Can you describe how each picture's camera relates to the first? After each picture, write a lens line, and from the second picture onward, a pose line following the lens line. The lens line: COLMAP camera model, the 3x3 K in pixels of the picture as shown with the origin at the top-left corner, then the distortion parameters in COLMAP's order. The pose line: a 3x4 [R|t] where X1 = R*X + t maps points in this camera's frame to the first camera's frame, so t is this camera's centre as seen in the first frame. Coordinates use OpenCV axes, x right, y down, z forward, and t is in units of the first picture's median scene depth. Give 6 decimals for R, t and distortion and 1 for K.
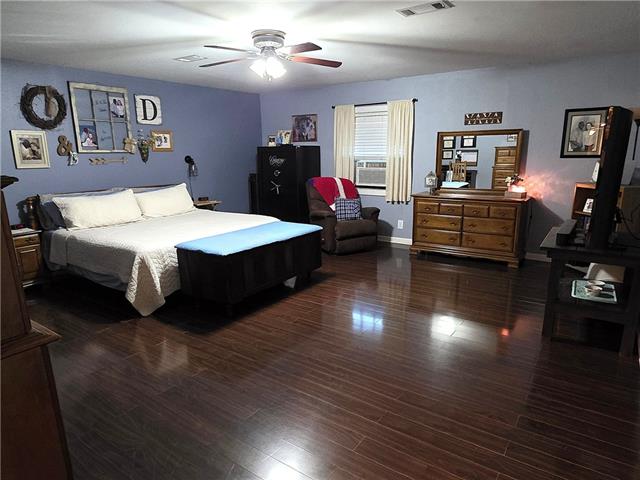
lens RADIAL K [[408.7, 0, 319.8], [0, 408.7, 250.8], [0, 0, 1]] dist [-0.002359, -0.002351]
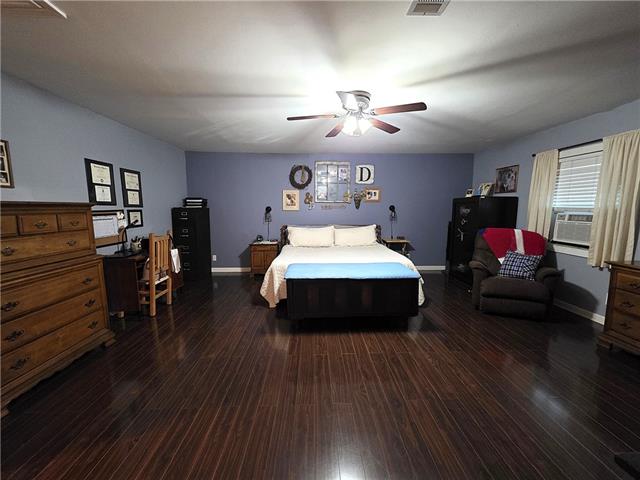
lens RADIAL K [[268.2, 0, 320.0], [0, 268.2, 240.0], [0, 0, 1]] dist [0.000473, 0.000058]
pose [[0.603477, 0.109358, -0.789846, 0.268810], [-0.196647, 0.980367, -0.014510, -0.065118], [0.772752, 0.164077, 0.613134, 0.313655]]
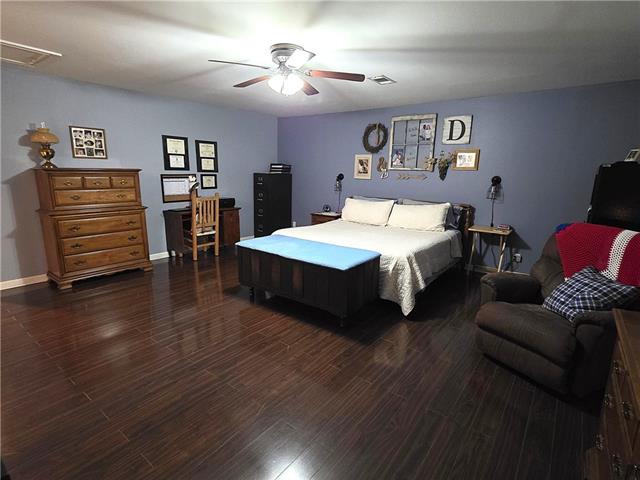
lens RADIAL K [[326.8, 0, 320.0], [0, 326.8, 240.0], [0, 0, 1]] dist [0.001890, 0.000053]
pose [[-0.034558, 0.219190, -0.975070, 0.447344], [-0.255689, 0.941243, 0.220648, -0.174164], [0.966141, 0.256940, 0.023517, 0.704205]]
